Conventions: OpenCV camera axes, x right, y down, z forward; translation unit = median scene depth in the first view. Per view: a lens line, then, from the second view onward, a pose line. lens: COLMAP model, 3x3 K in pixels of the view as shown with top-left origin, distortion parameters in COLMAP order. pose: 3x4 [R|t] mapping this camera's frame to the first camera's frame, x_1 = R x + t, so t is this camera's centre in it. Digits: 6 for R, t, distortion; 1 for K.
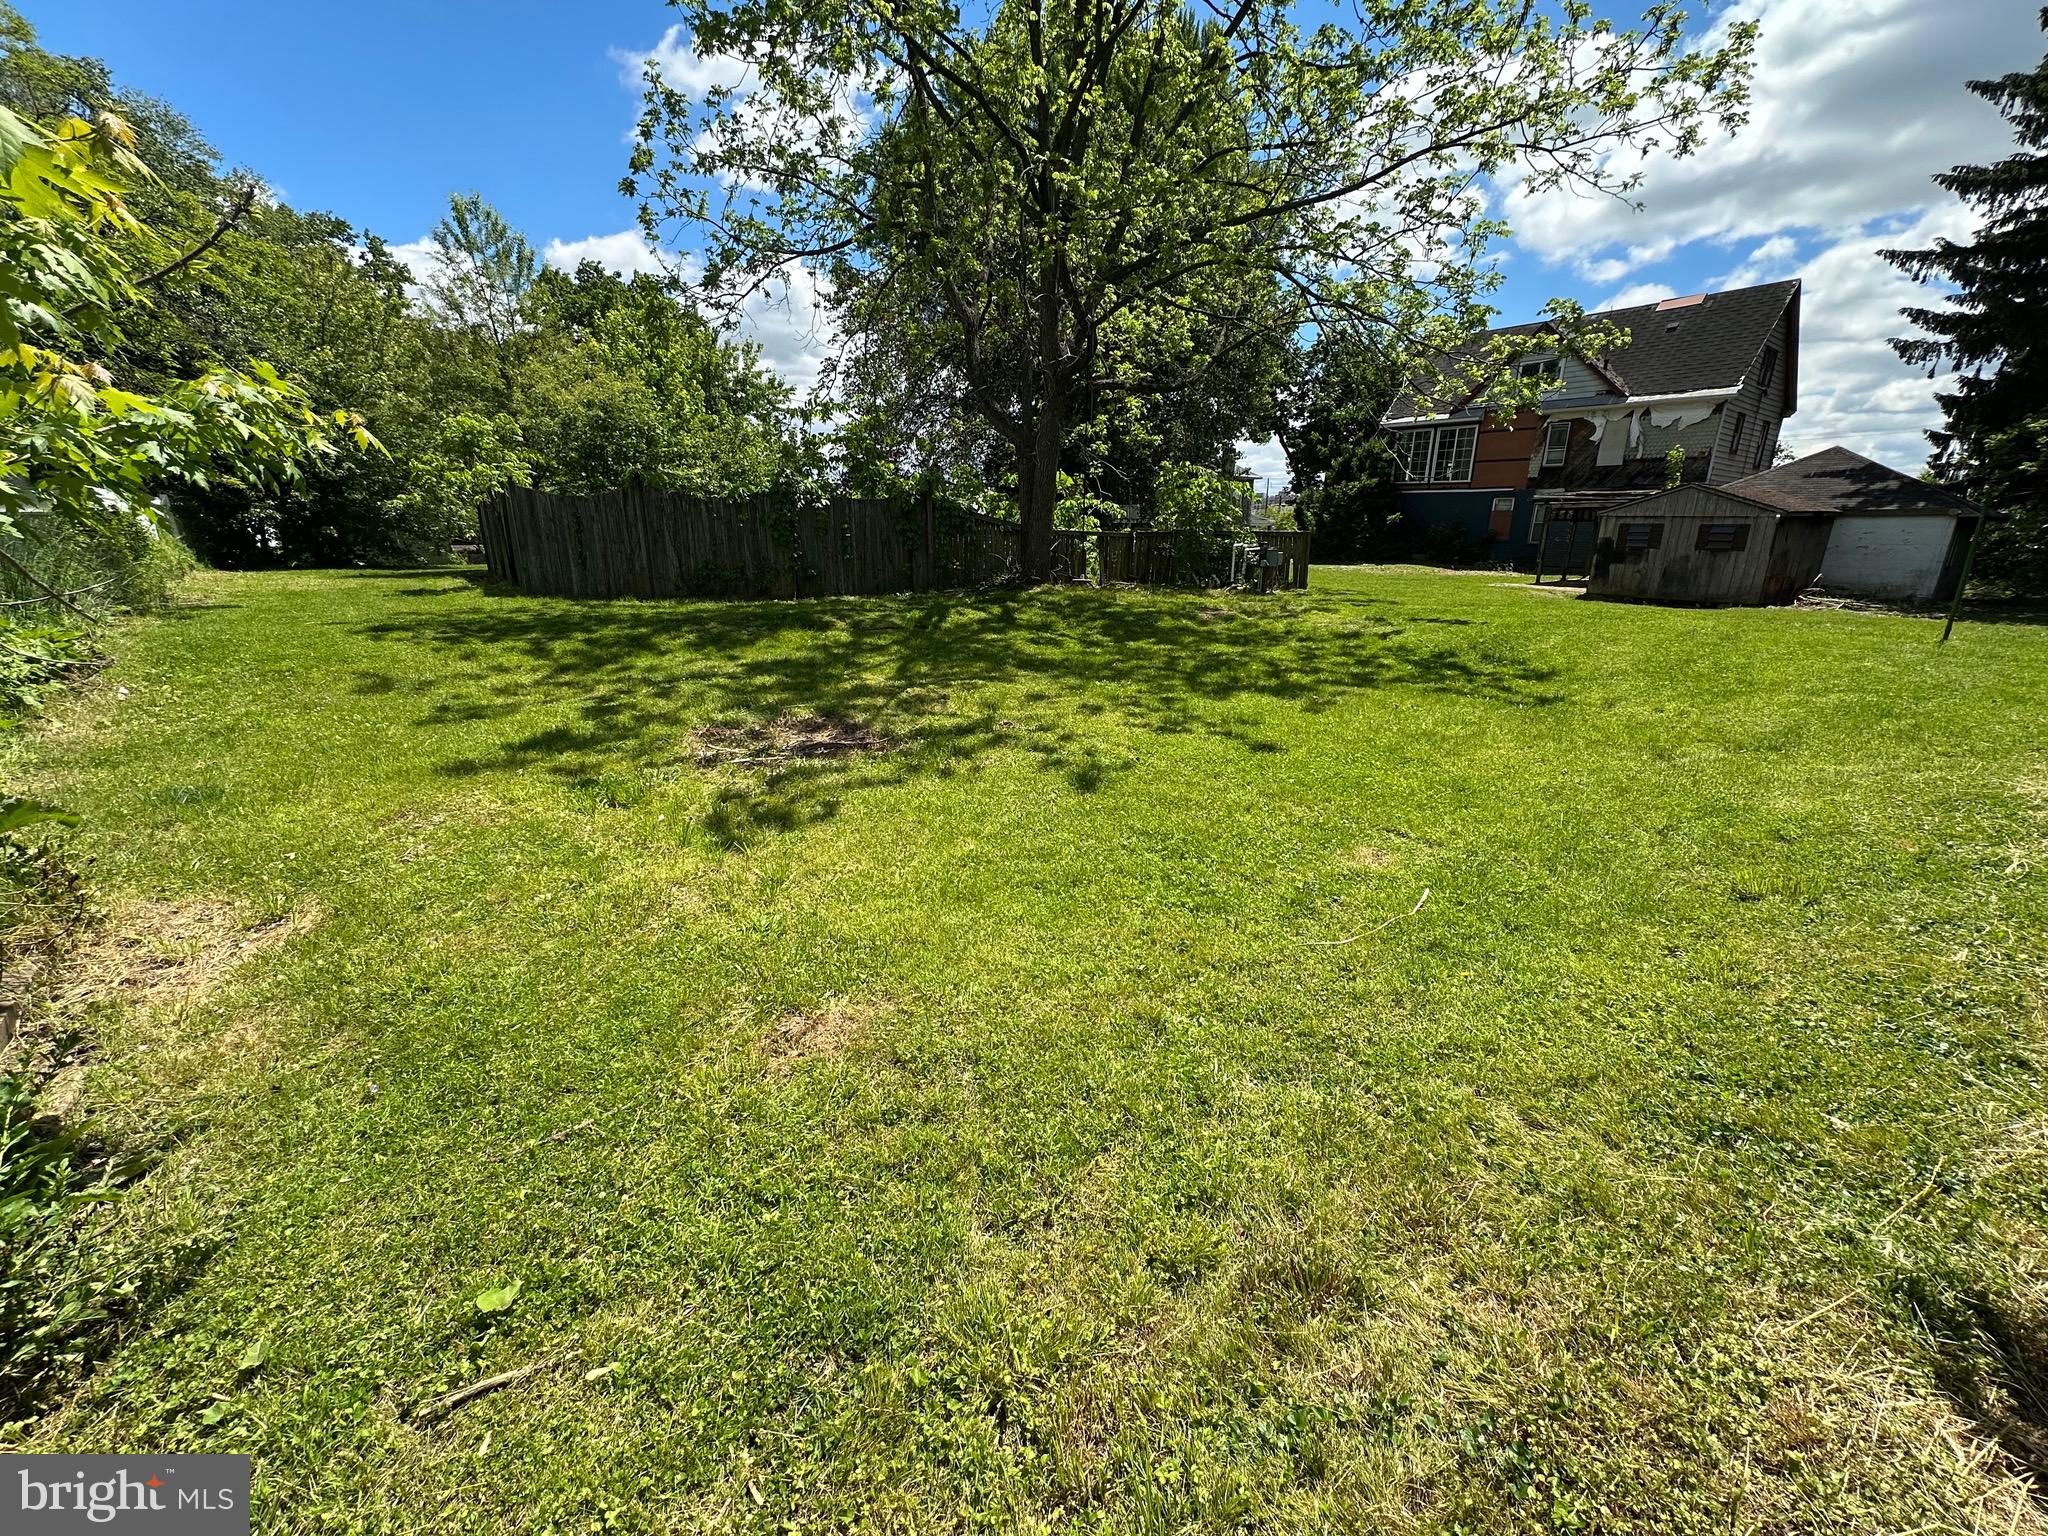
lens RADIAL K [[816.5, 0, 1027.5], [0, 816.5, 766.8], [0, 0, 1]] dist [-0.001451, 0.000162]
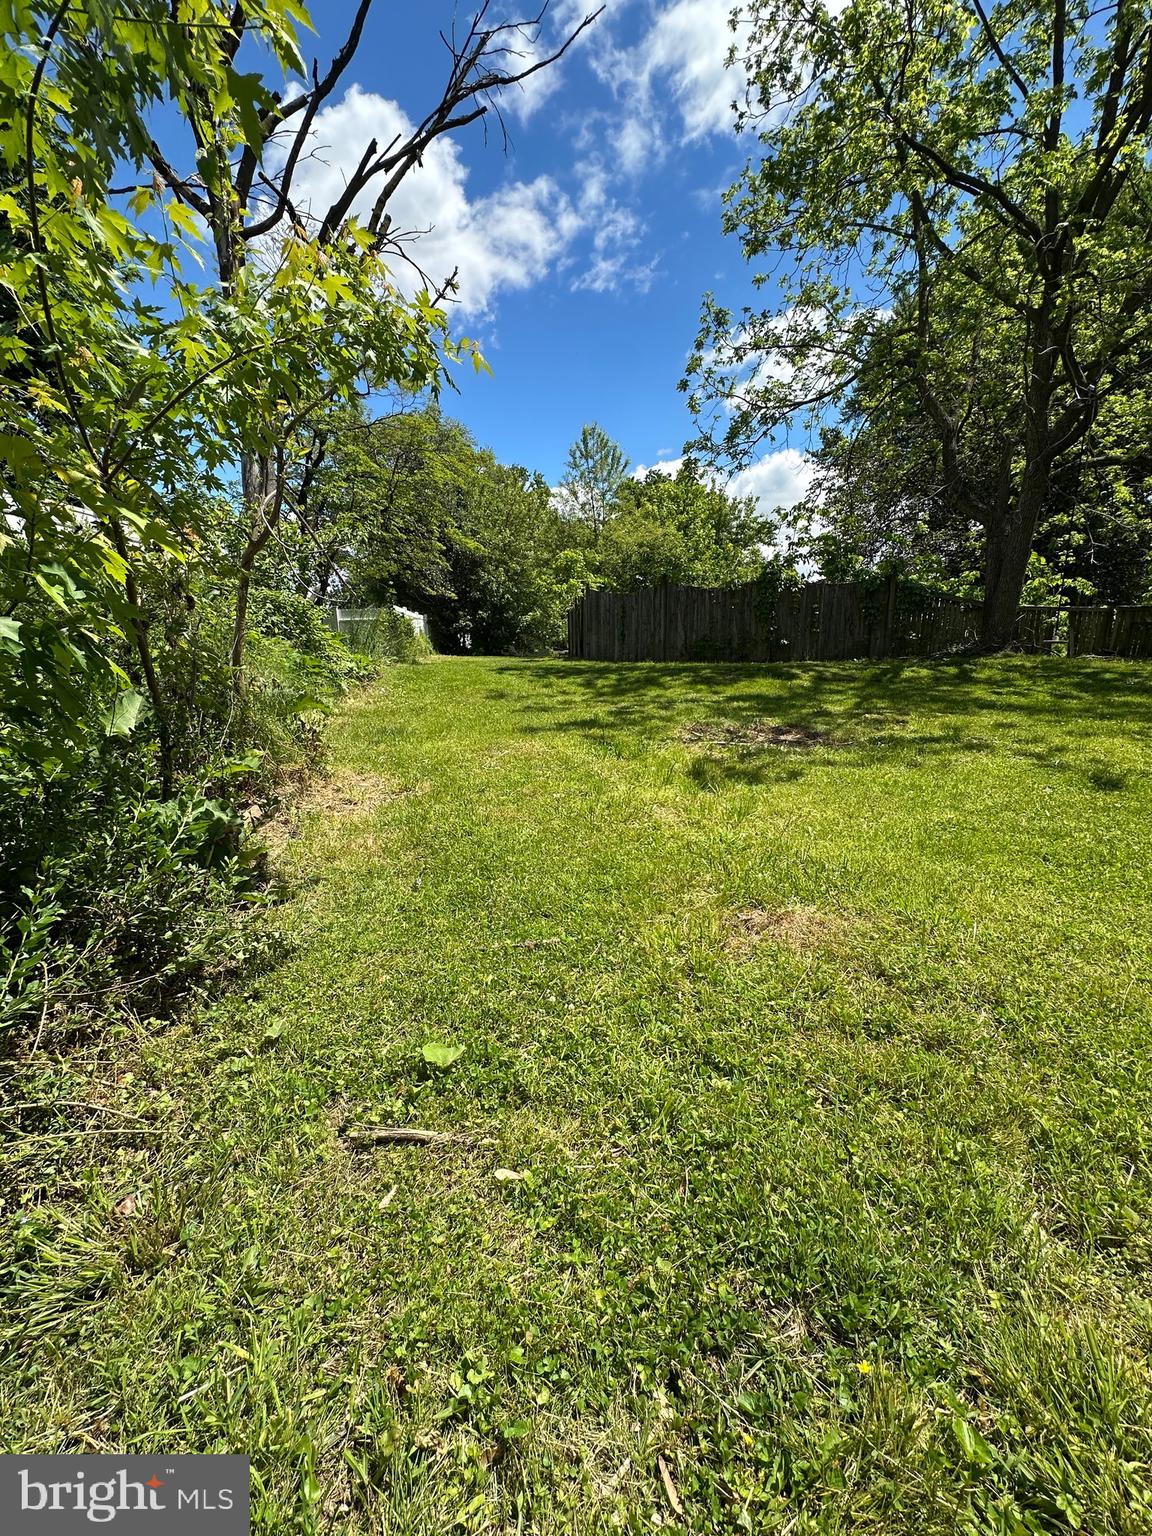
lens RADIAL K [[612.4, 0, 571.6], [0, 612.4, 772.7], [0, 0, 1]] dist [-0.001451, 0.000162]
pose [[0.842448, 0.091791, -0.530901, -0.065080], [-0.130243, 0.990851, -0.035358, 0.126968], [0.522798, 0.098933, 0.846696, 0.168788]]
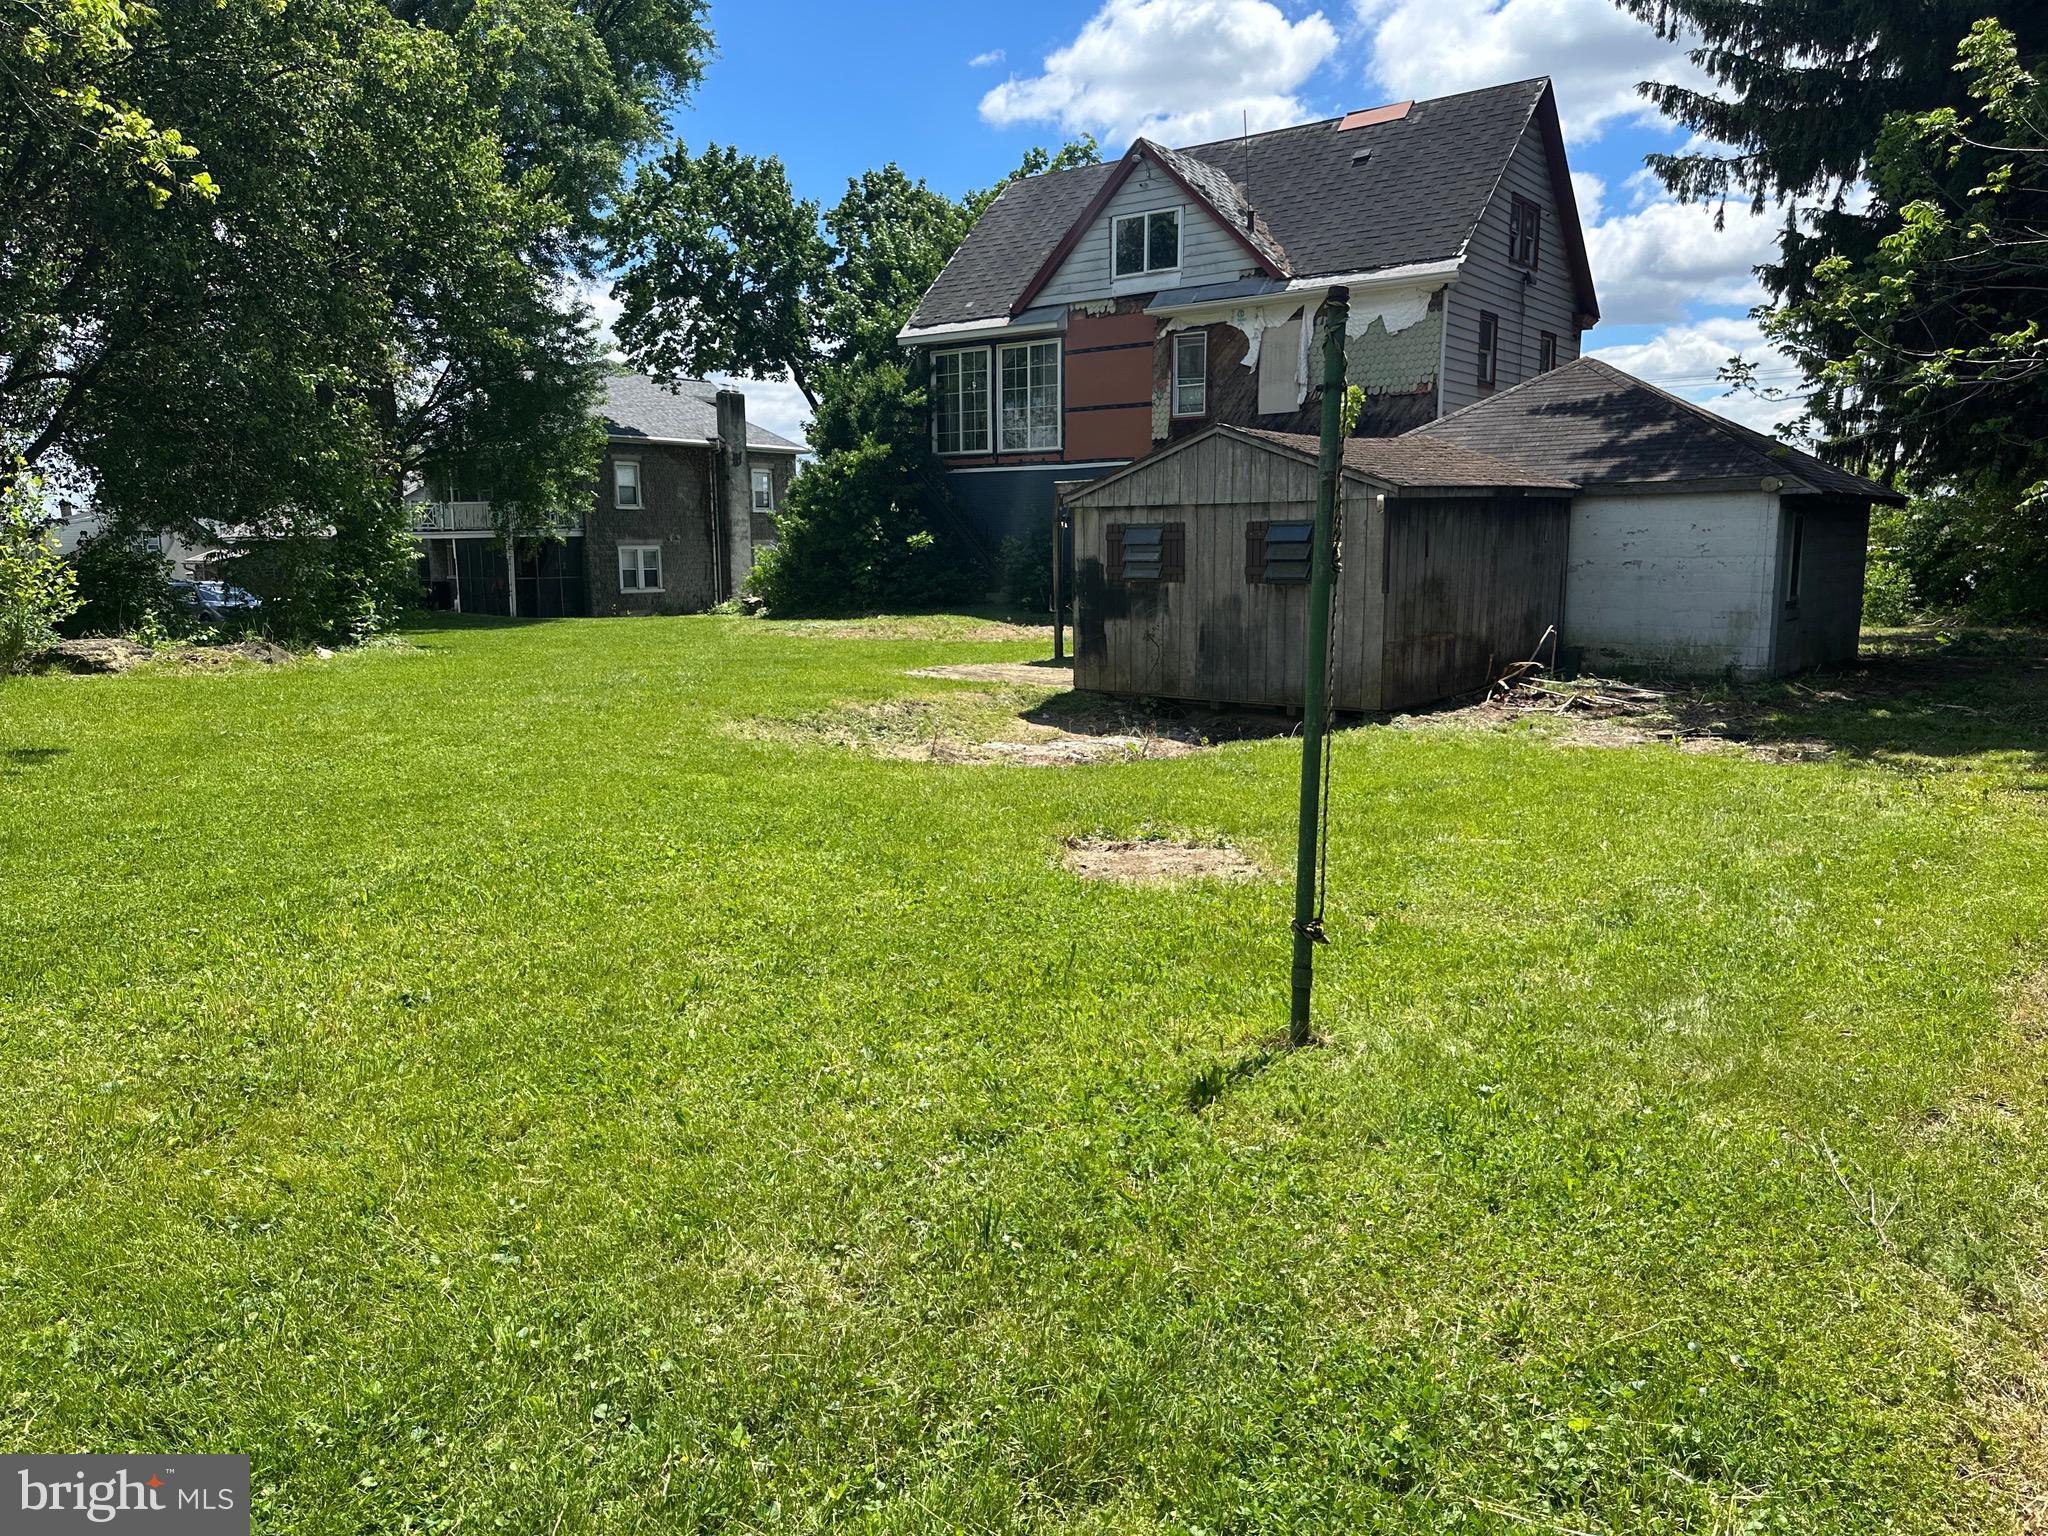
lens RADIAL K [[1481.2, 0, 1031.5], [0, 1481.2, 787.4], [0, 0, 1]] dist [0.005838, -0.004369]
pose [[0.959687, -0.069044, 0.272458, 1.990790], [0.102724, 0.988459, -0.111340, -0.375331], [-0.261627, 0.134839, 0.955704, 1.338147]]
